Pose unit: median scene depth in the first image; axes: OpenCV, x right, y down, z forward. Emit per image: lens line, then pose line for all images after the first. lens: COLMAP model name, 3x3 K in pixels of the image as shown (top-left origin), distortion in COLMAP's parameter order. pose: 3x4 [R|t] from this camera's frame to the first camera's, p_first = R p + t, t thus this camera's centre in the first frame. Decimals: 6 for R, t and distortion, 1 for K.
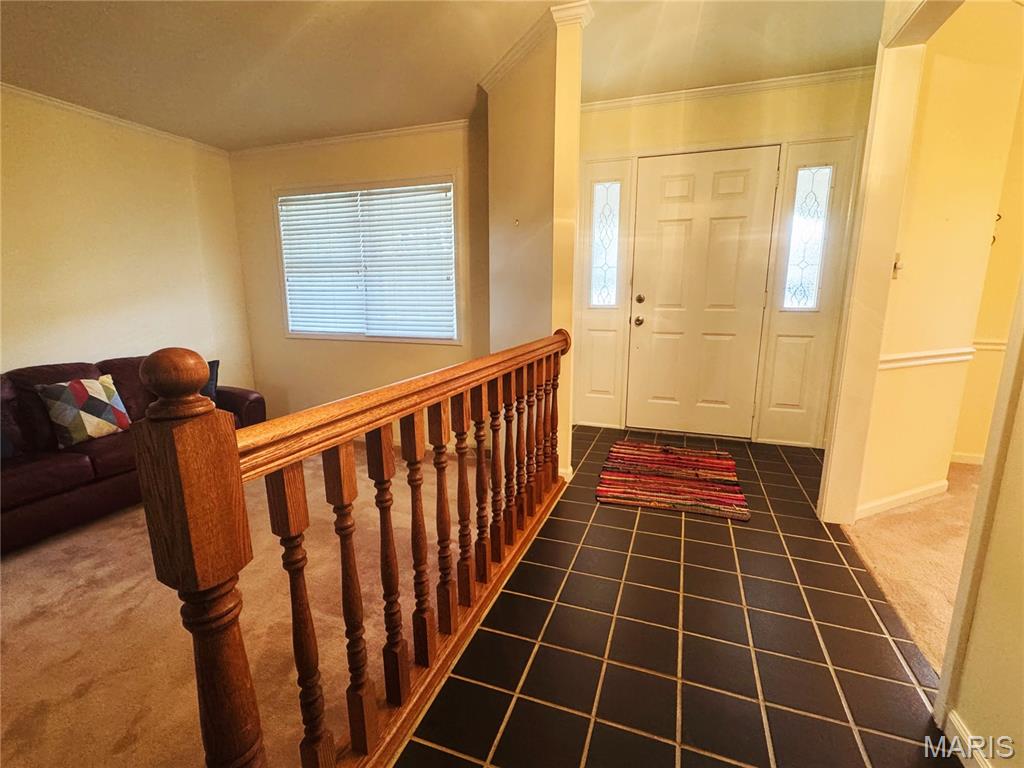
lens RADIAL K [[496.8, 0, 518.2], [0, 496.8, 388.4], [0, 0, 1]] dist [-0.007459, 0.002506]
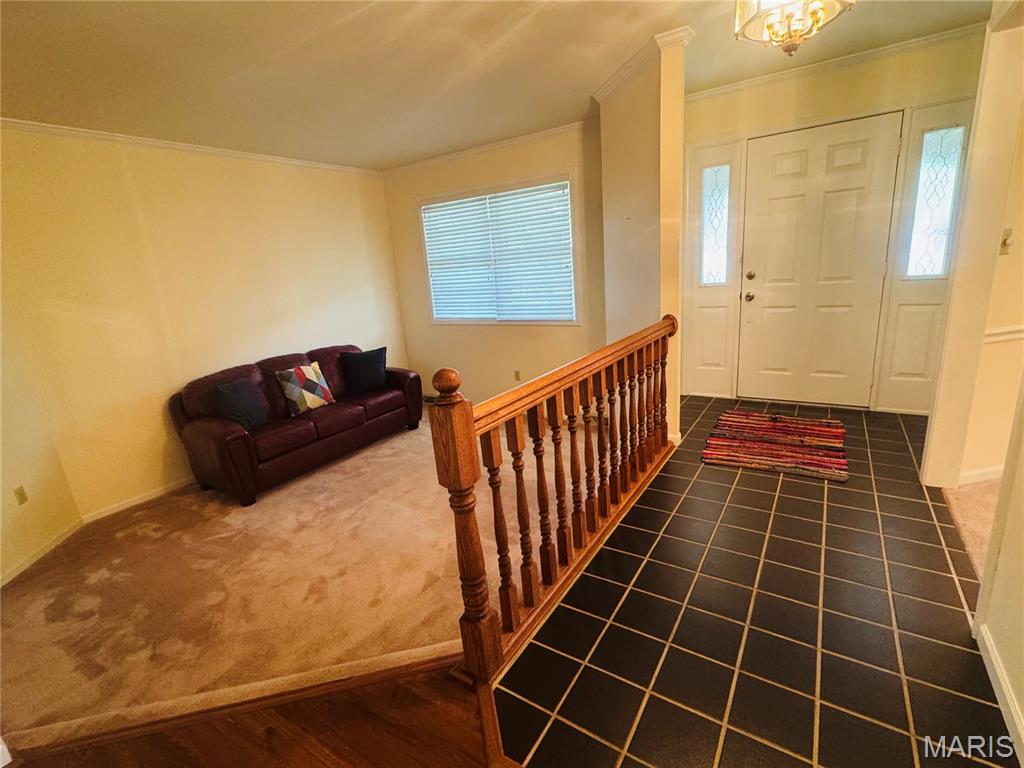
lens RADIAL K [[496.8, 0, 499.3], [0, 496.8, 388.6], [0, 0, 1]] dist [-0.007459, 0.002506]
pose [[0.963675, -0.014213, -0.266700, 0.010687], [0.031790, 0.997588, 0.061703, -0.027857], [0.265179, -0.067940, 0.961802, -0.204710]]
